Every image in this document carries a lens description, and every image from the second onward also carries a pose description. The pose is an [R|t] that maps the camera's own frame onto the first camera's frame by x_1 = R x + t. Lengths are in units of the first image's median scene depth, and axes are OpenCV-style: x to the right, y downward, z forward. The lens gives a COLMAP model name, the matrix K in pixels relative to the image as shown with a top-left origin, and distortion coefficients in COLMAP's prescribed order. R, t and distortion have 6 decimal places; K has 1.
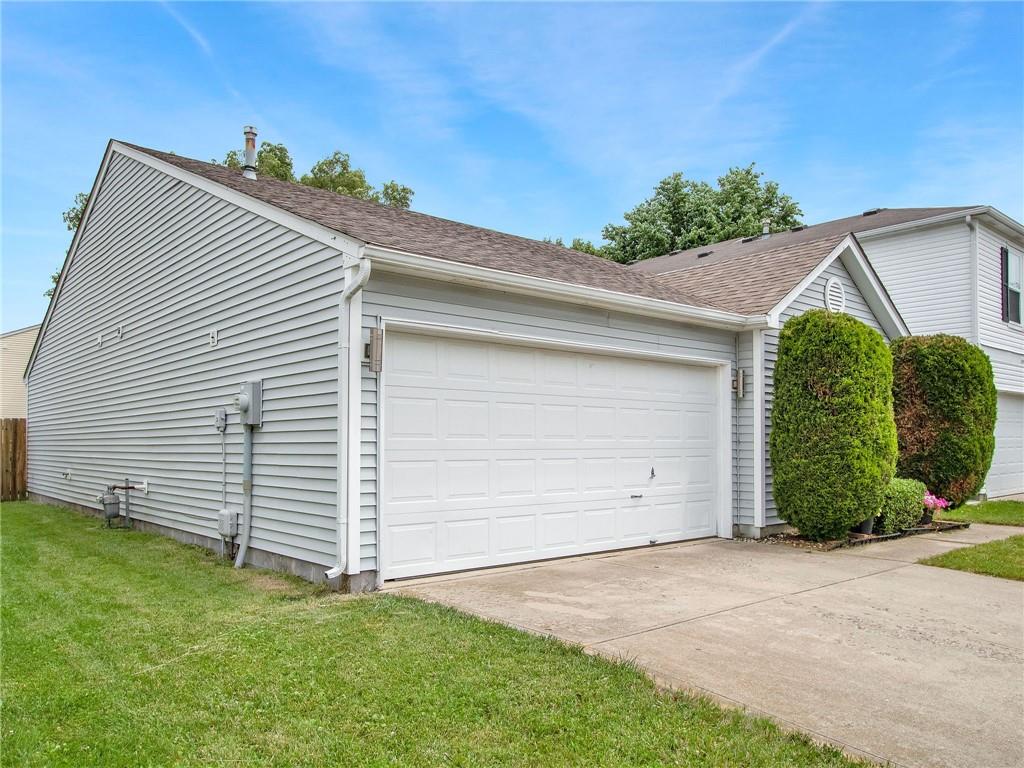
lens RADIAL K [[740.1, 0, 516.0], [0, 740.1, 430.0], [0, 0, 1]] dist [0.004267, 0.000652]
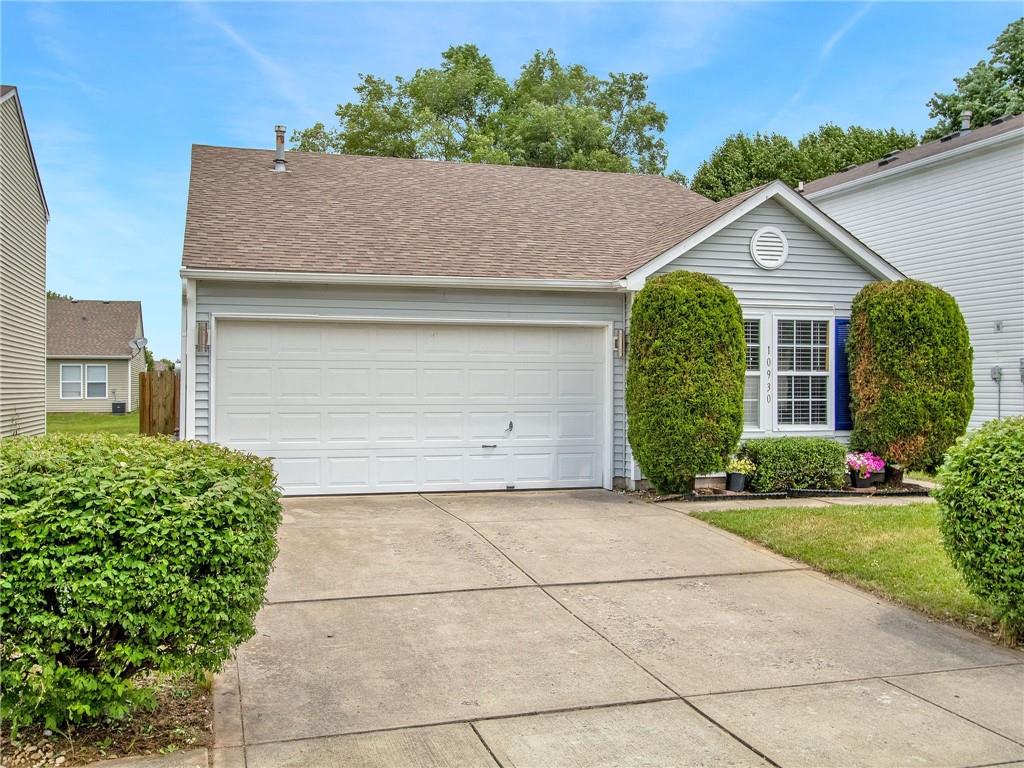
lens RADIAL K [[944.9, 0, 512.1], [0, 944.9, 387.0], [0, 0, 1]] dist [0.013702, 0.000000]
pose [[0.922163, 0.002547, -0.386794, 0.713326], [0.004304, 0.999849, 0.016846, -0.024732], [0.386778, -0.017199, 0.922012, -0.311769]]
